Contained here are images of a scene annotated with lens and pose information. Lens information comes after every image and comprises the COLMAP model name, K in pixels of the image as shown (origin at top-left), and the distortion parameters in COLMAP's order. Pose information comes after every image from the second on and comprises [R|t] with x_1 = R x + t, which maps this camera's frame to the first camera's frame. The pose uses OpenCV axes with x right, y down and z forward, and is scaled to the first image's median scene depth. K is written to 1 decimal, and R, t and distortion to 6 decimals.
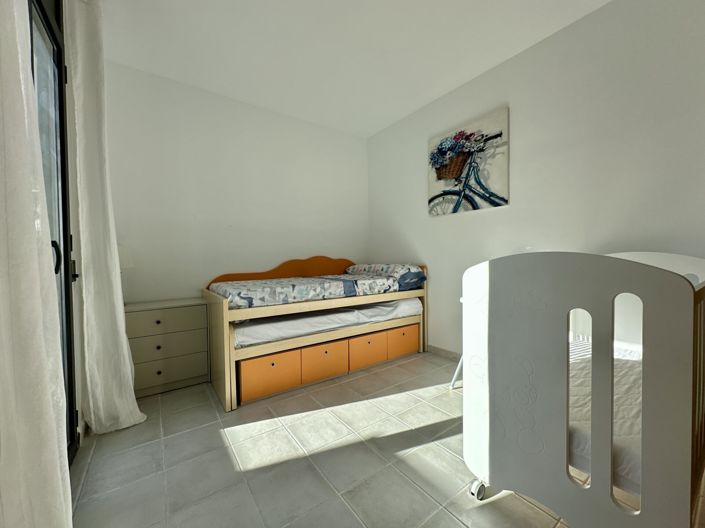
lens RADIAL K [[280.9, 0, 353.2], [0, 280.9, 266.7], [0, 0, 1]] dist [0.001772, -0.000502]
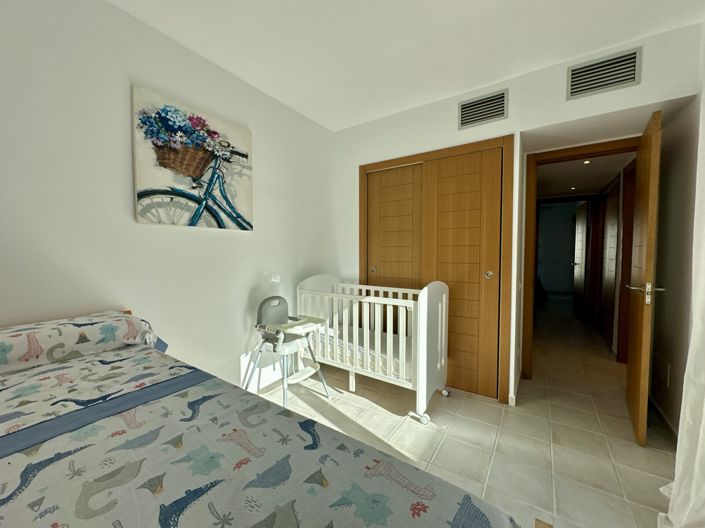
lens RADIAL K [[280.9, 0, 351.6], [0, 280.9, 263.7], [0, 0, 1]] dist [0.001772, -0.000502]
pose [[-0.337178, -0.036453, 0.940735, -0.460987], [0.020701, 0.998721, 0.046120, -0.124805], [-0.941213, 0.035025, -0.335993, 0.892275]]
